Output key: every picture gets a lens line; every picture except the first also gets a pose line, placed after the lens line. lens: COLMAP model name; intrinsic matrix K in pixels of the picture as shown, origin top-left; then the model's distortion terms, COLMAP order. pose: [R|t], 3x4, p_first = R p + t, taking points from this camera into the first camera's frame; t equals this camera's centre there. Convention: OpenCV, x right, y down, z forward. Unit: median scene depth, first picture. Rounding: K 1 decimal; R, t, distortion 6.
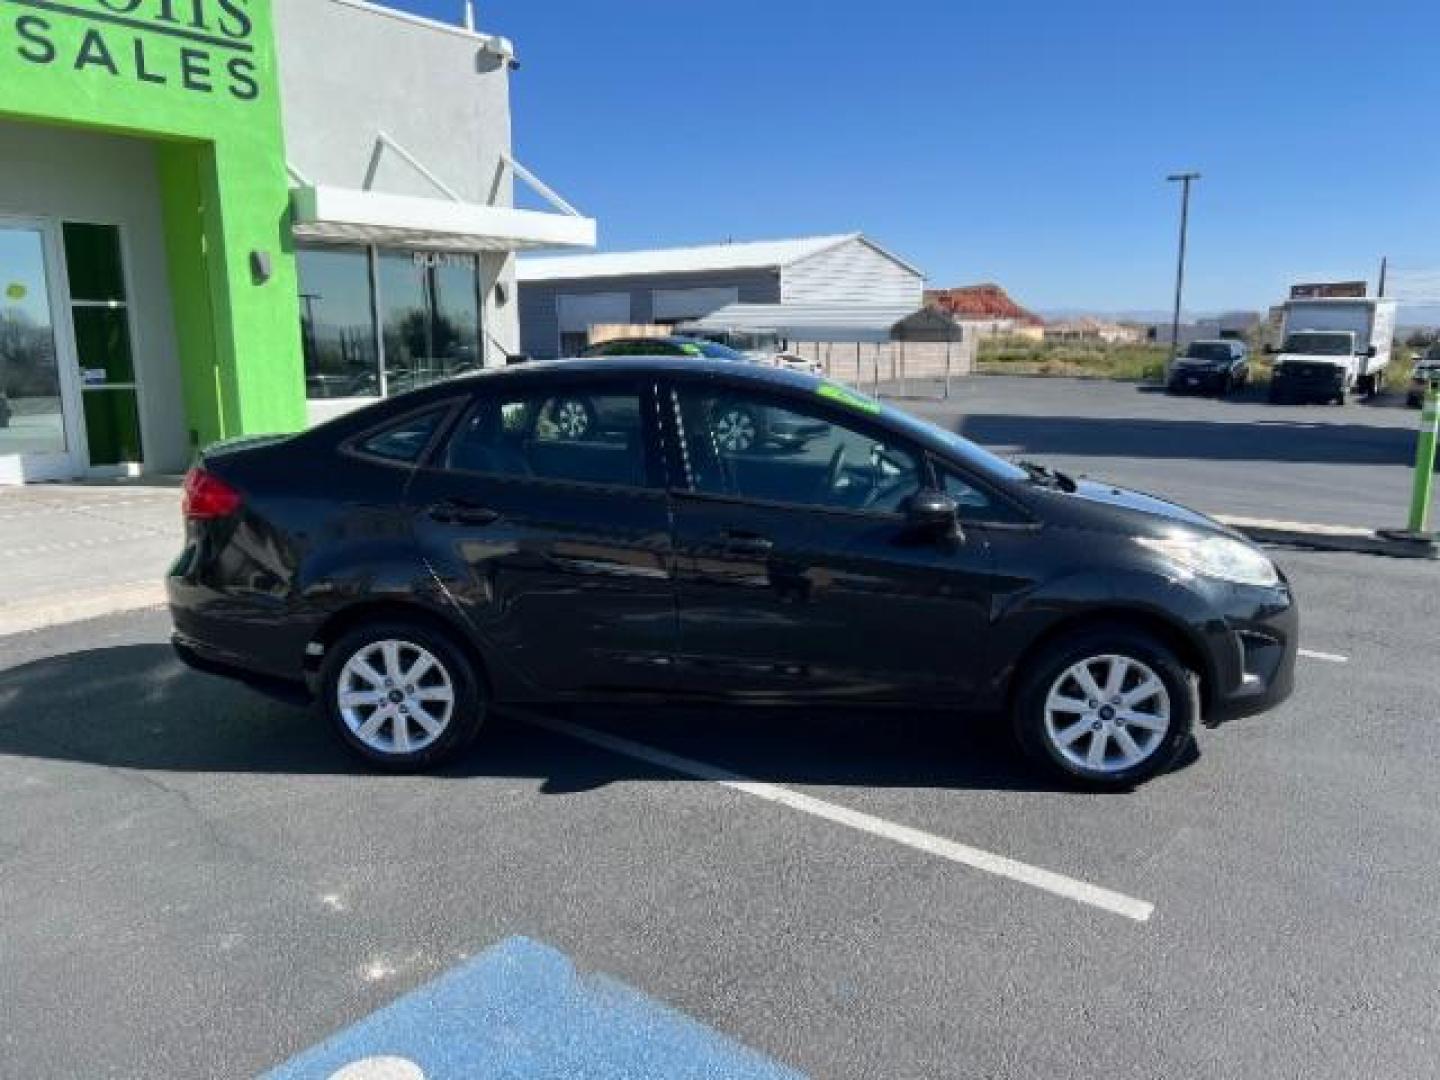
lens RADIAL K [[1079.3, 0, 715.1], [0, 1079.3, 562.5], [0, 0, 1]] dist [0.074056, -0.076506]
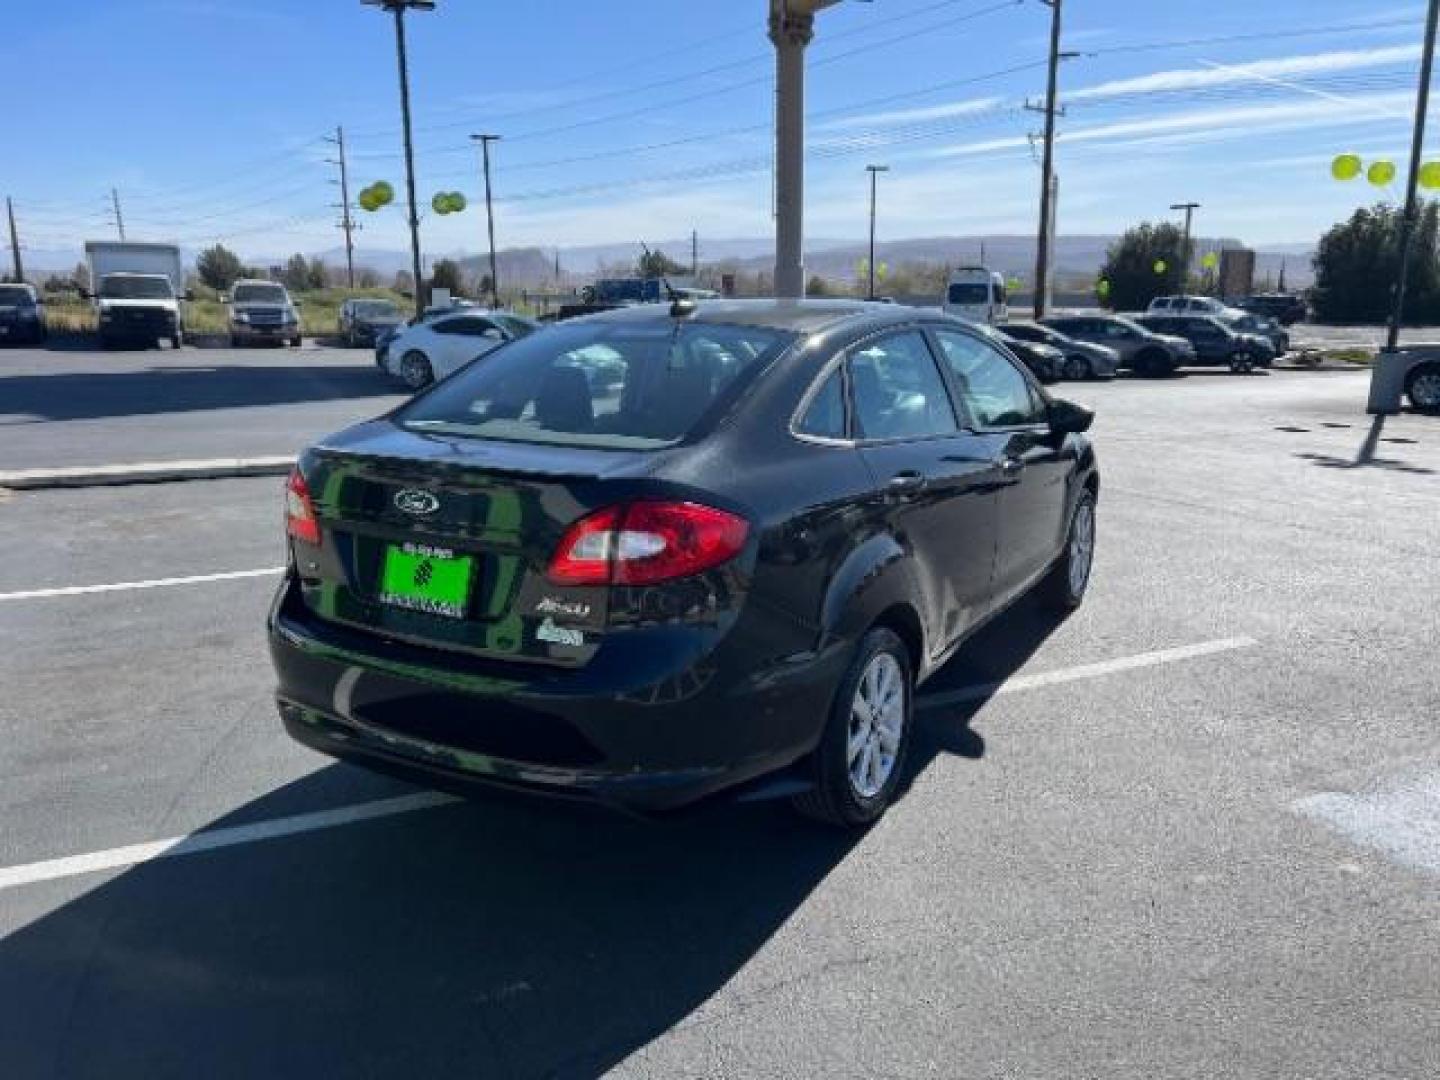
lens RADIAL K [[1089.3, 0, 720.0], [0, 1089.3, 540.0], [0, 0, 1]] dist [0.022541, 0.002657]
pose [[0.452477, -0.212813, 0.866011, -0.401579], [0.185826, 0.972291, 0.141839, -0.061948], [-0.872200, 0.096748, 0.479486, 0.258390]]
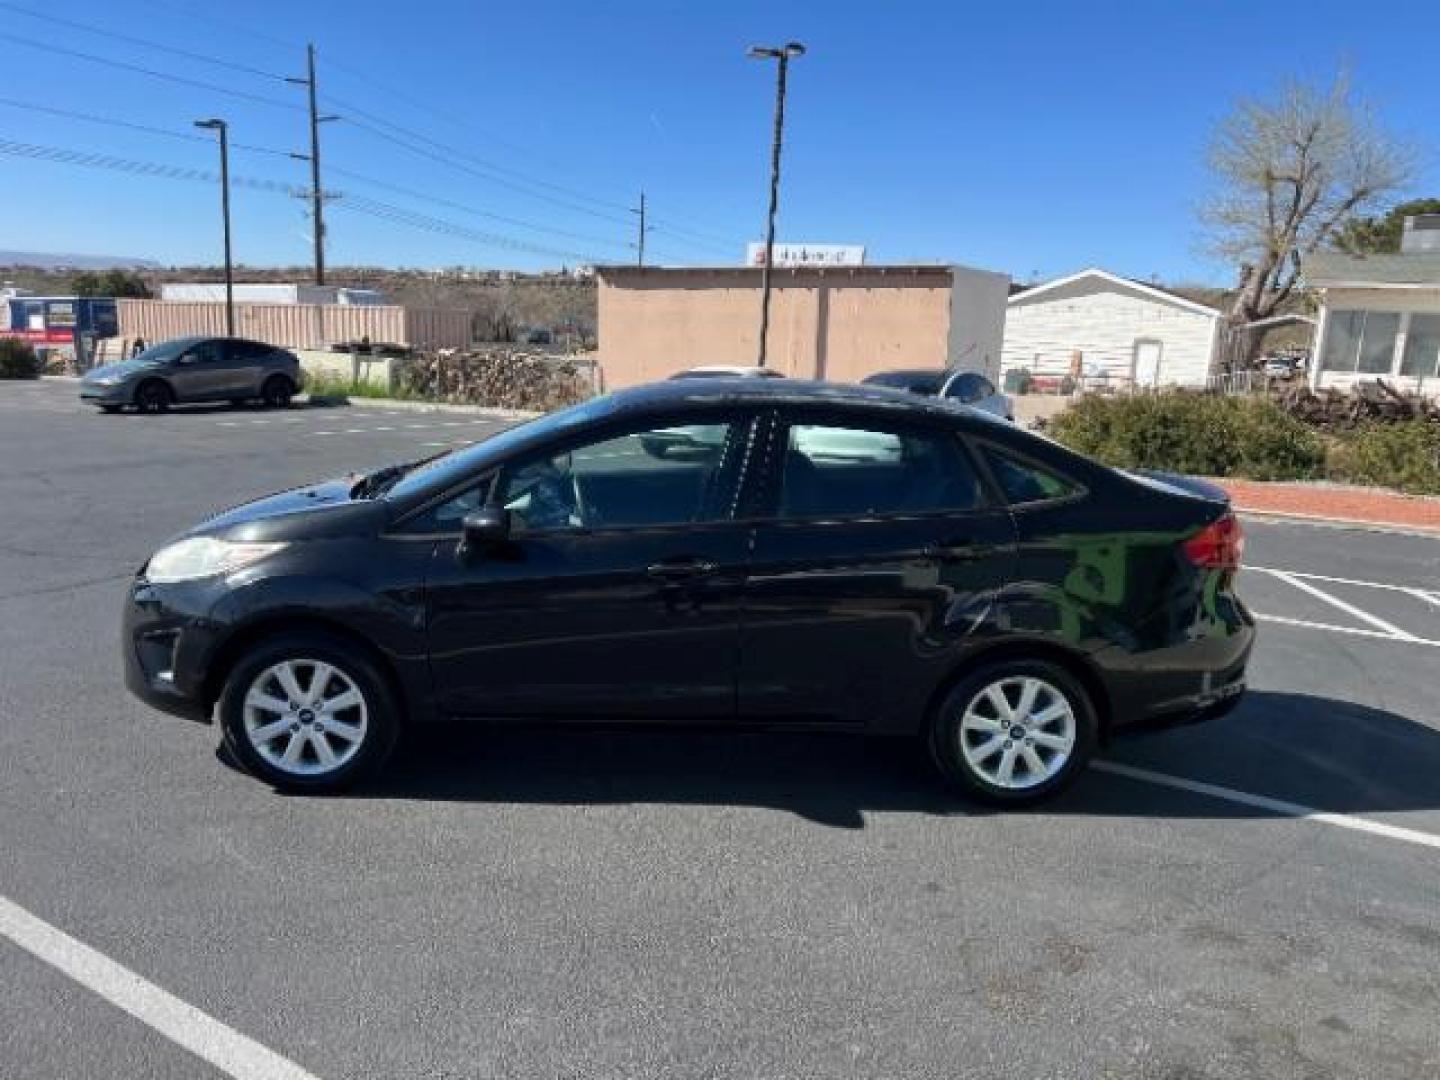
lens RADIAL K [[1087.5, 0, 731.3], [0, 1087.5, 565.1], [0, 0, 1]] dist [0.037494, -0.000317]
pose [[-0.989613, -0.023236, -0.141870, 0.057834], [-0.078810, 0.913034, 0.400197, -0.194280], [0.120233, 0.407221, -0.905381, 0.863029]]
